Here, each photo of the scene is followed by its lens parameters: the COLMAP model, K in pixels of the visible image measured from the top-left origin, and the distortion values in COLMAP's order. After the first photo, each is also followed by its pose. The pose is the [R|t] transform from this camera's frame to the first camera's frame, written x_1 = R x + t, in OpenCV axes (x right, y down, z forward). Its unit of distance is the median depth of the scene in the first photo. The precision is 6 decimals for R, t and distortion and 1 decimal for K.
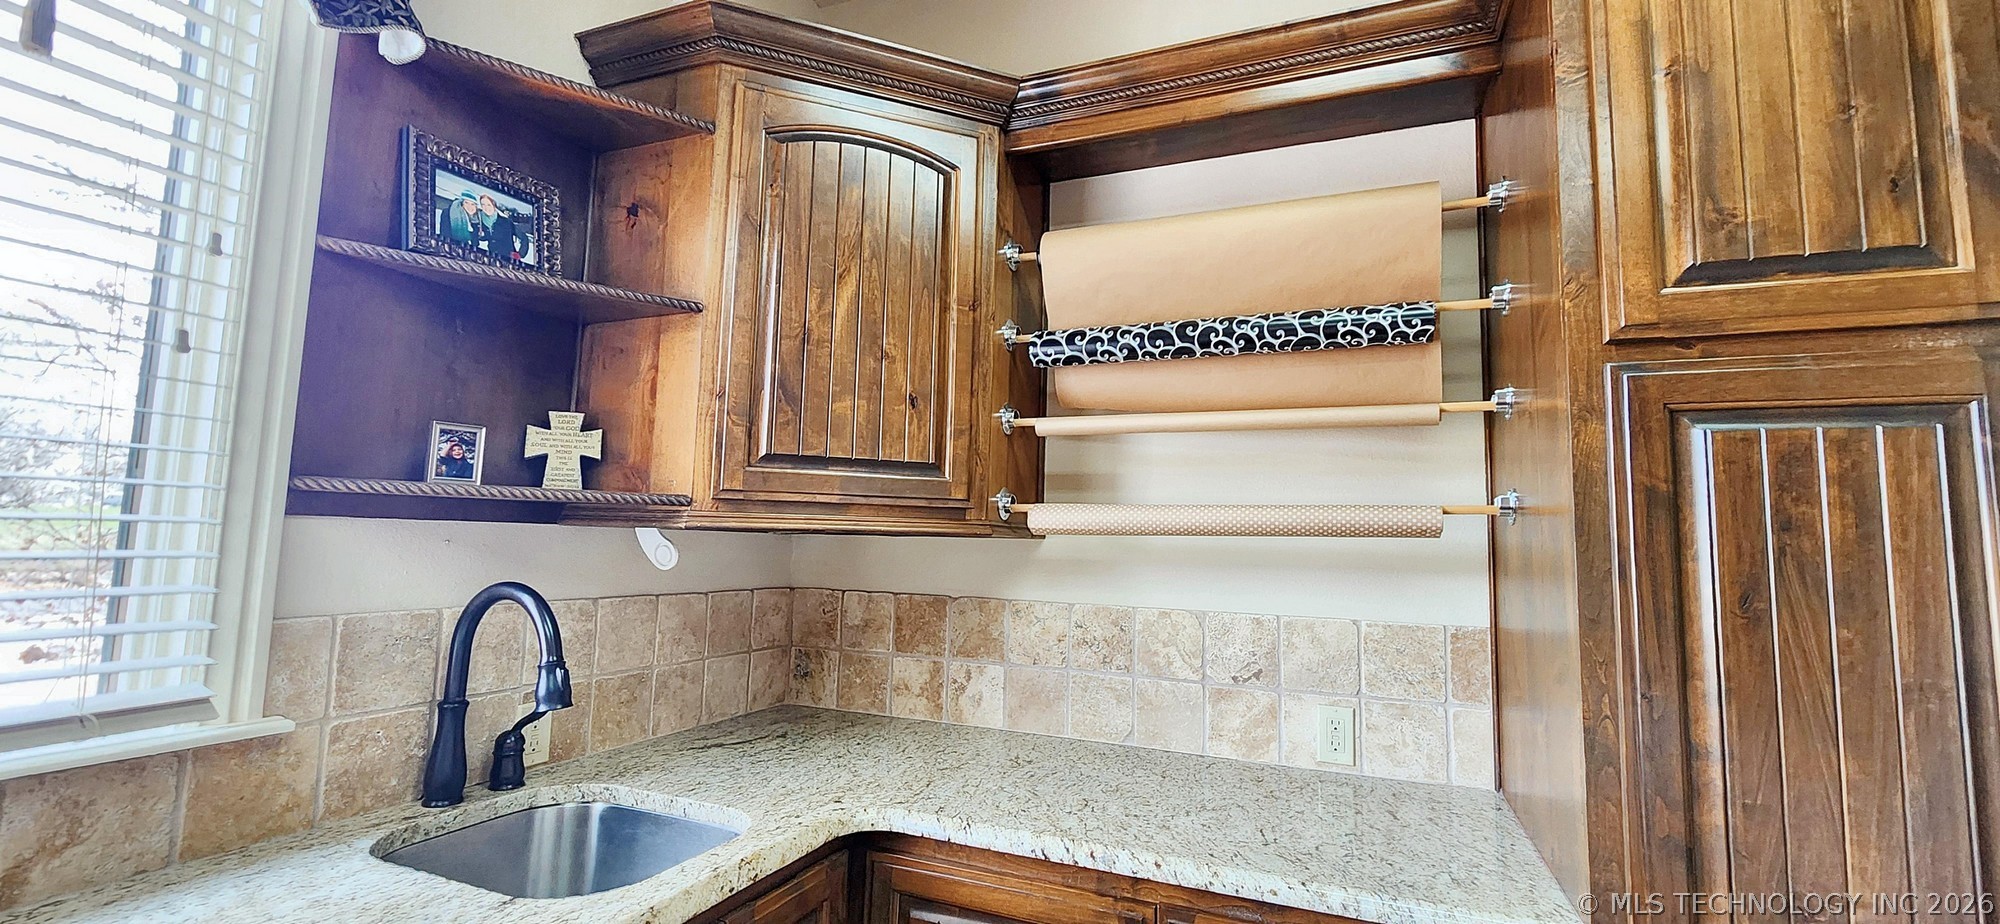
lens RADIAL K [[817.1, 0, 1000.7], [0, 817.1, 464.0], [0, 0, 1]] dist [-0.000048, -0.000160]
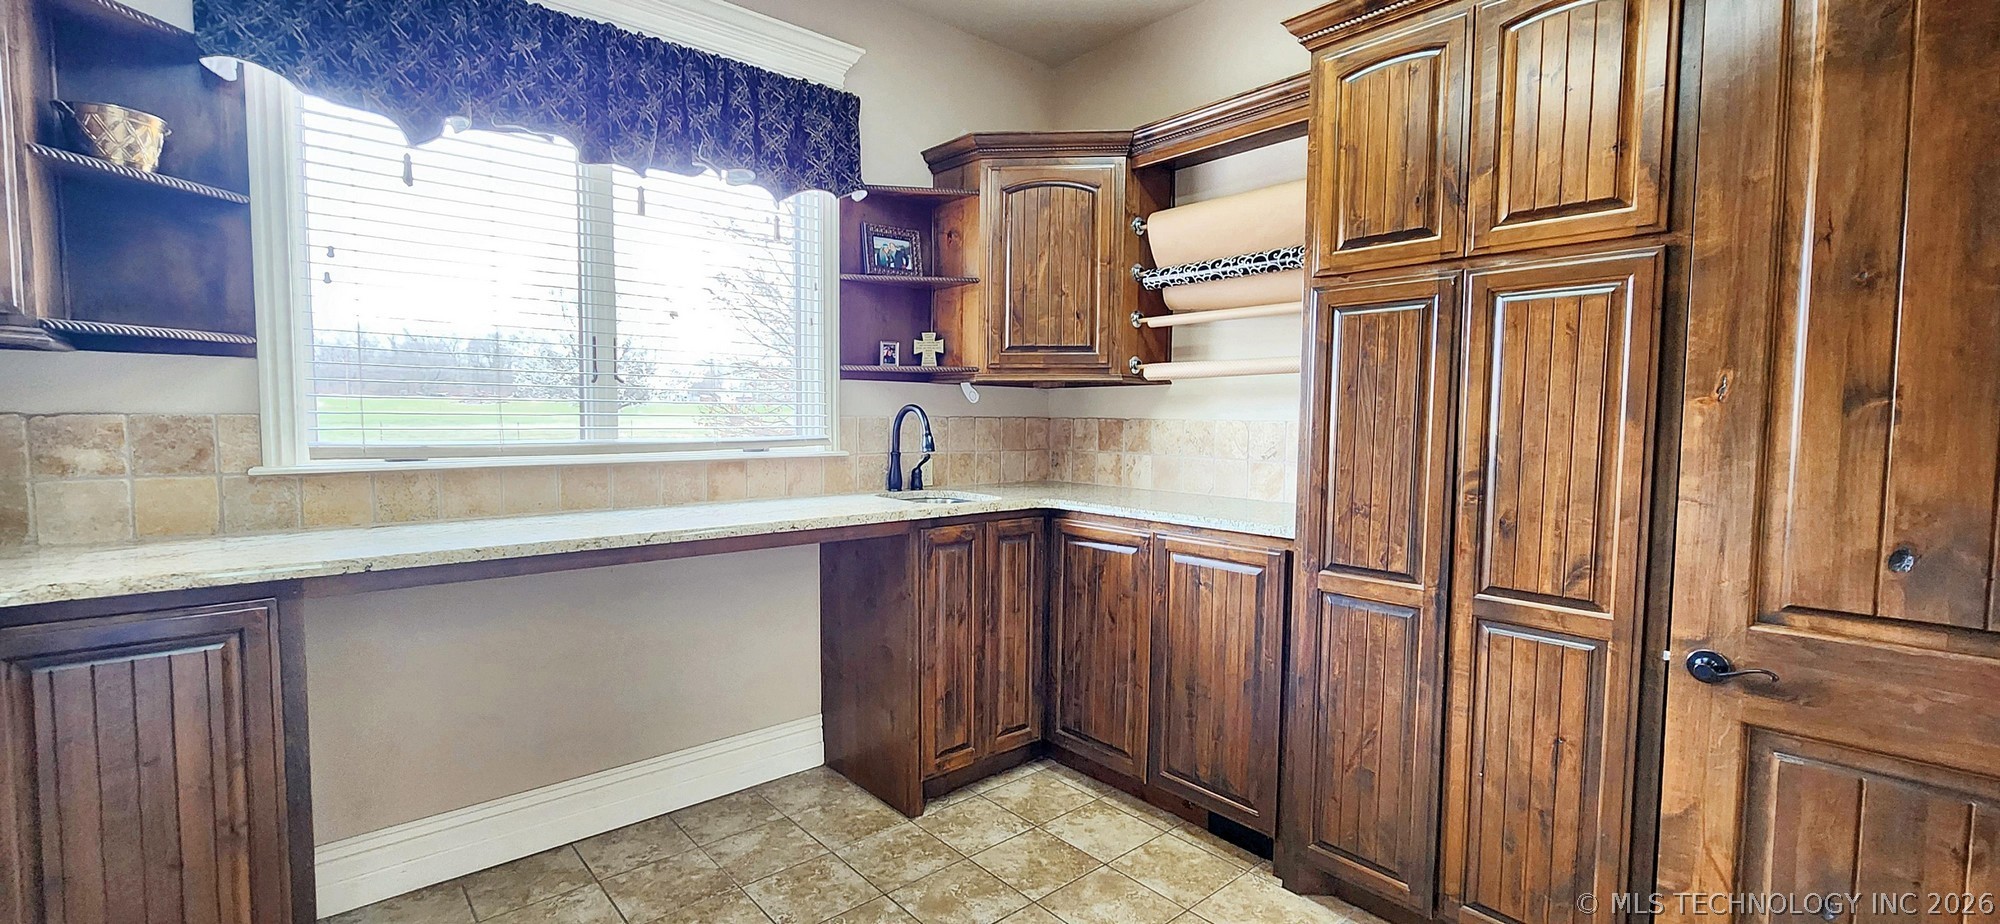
lens RADIAL K [[824.6, 0, 994.8], [0, 824.6, 467.2], [0, 0, 1]] dist [0.000697, 0.000162]
pose [[0.896382, 0.007666, -0.443215, 0.663339], [0.058189, 0.989164, 0.134795, 0.007922], [0.439446, -0.146618, 0.886223, -1.021424]]
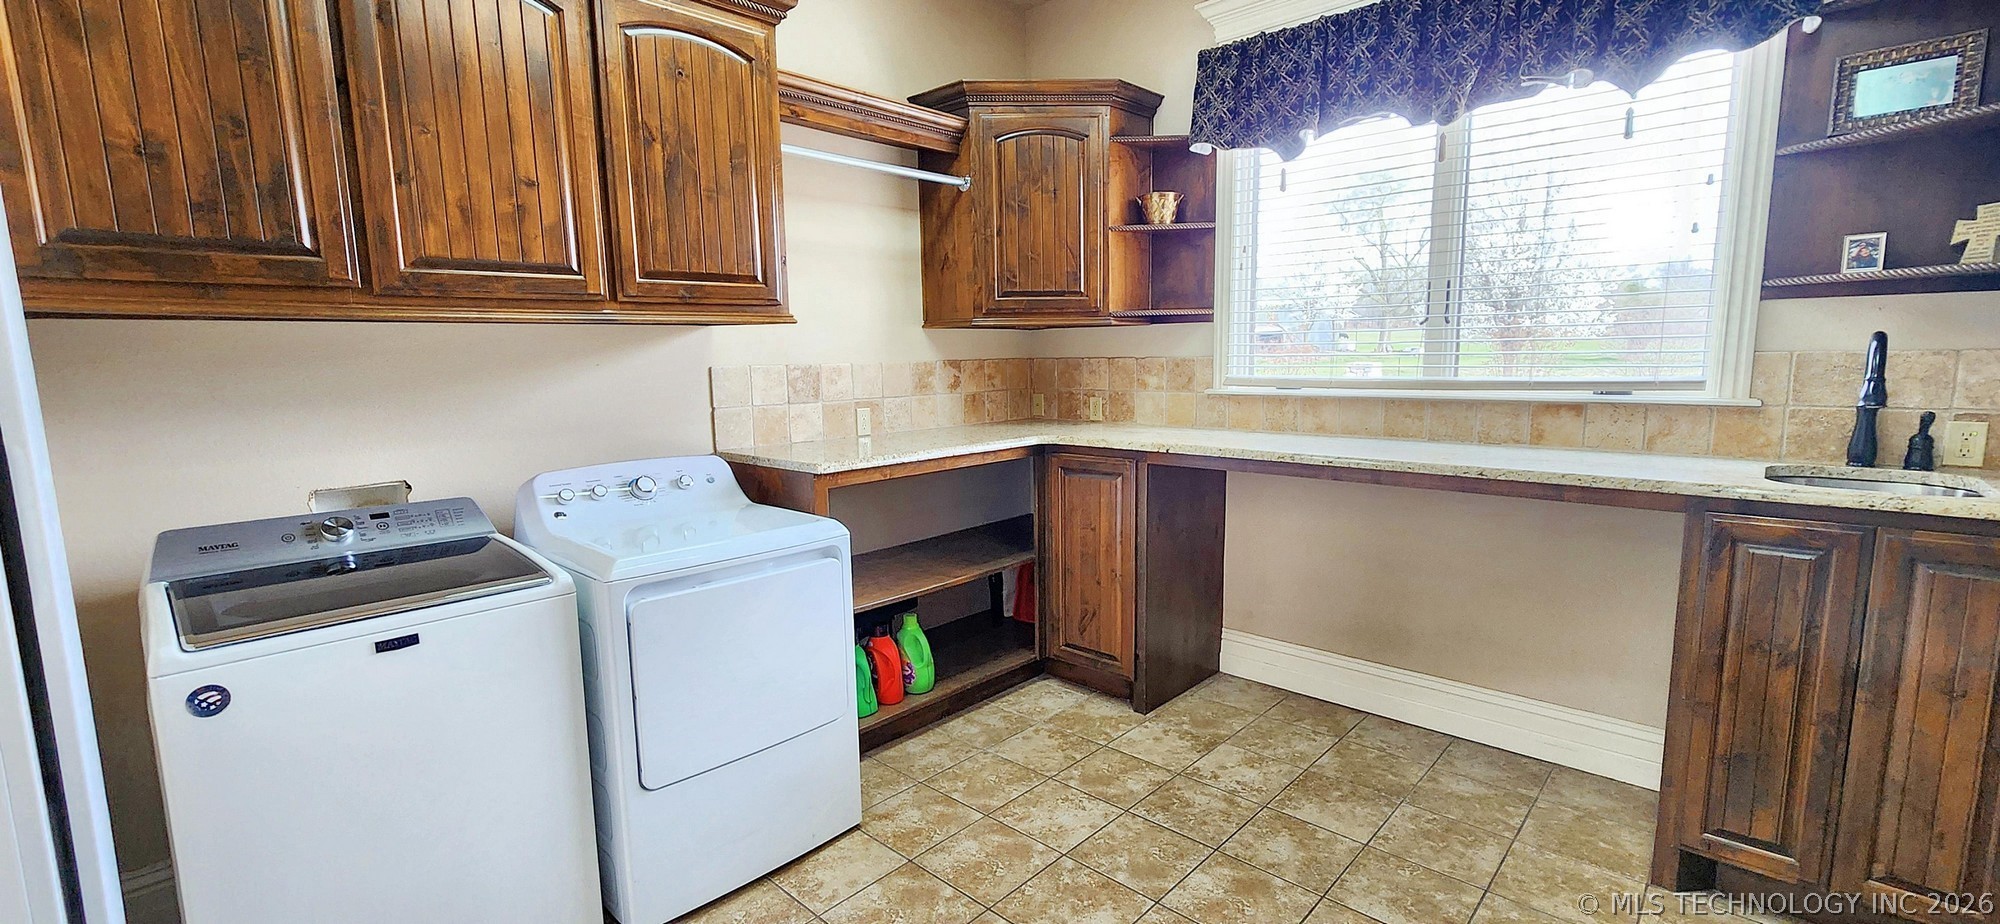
lens RADIAL K [[824.6, 0, 994.8], [0, 824.6, 467.2], [0, 0, 1]] dist [0.000697, 0.000162]
pose [[-0.348759, 0.108786, -0.930877, 1.340730], [0.094290, 0.992274, 0.080635, 0.101470], [0.932457, -0.059651, -0.356322, -0.045741]]
